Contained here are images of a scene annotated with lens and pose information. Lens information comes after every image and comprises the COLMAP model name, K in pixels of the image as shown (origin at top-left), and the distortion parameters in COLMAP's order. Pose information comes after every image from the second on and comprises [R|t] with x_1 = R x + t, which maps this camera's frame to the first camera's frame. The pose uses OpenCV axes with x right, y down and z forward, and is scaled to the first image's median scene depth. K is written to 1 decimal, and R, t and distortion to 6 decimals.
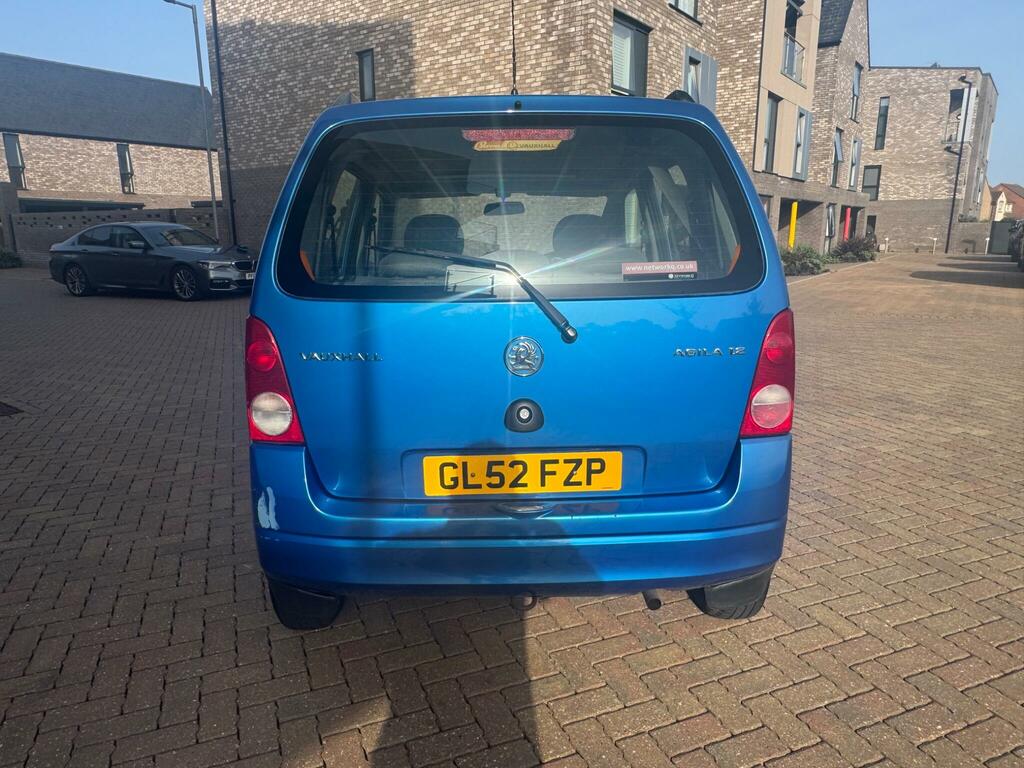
lens RADIAL K [[664.9, 0, 507.0], [0, 664.9, 386.9], [0, 0, 1]] dist [-0.010768, 0.004333]
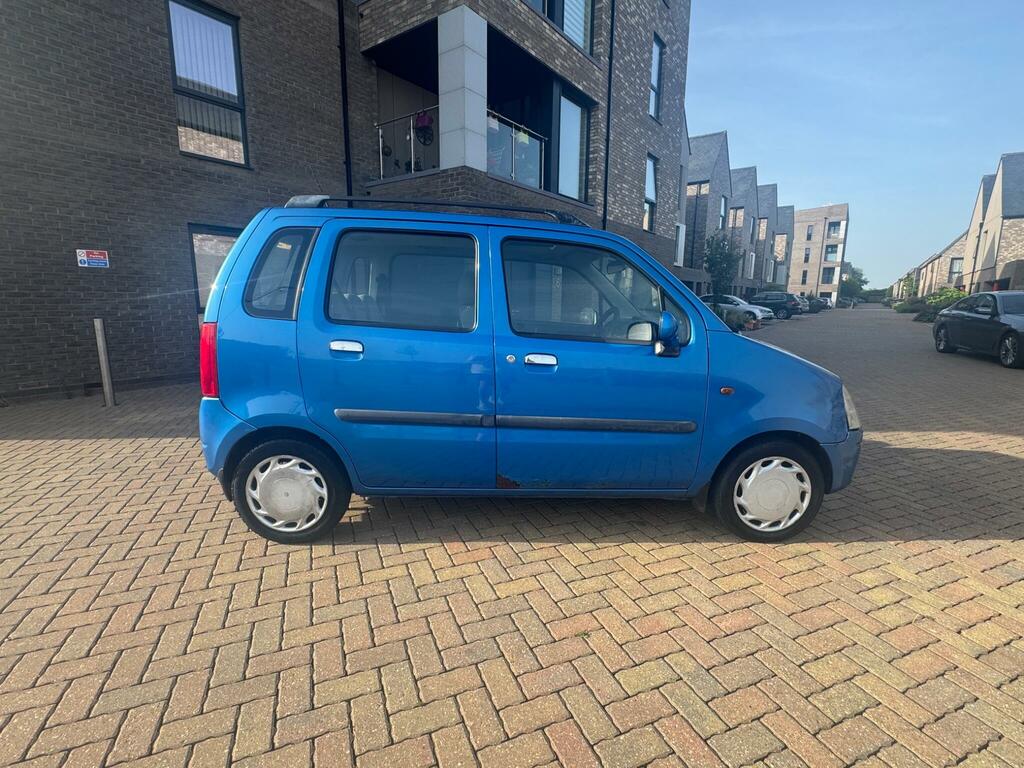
lens RADIAL K [[480.0, 0, 516.5], [0, 480.0, 386.1], [0, 0, 1]] dist [-0.005771, -0.000526]
pose [[0.025756, 0.185910, -0.982229, 1.049048], [-0.239088, 0.955185, 0.174522, -0.232908], [0.970656, 0.230345, 0.069050, 1.066155]]
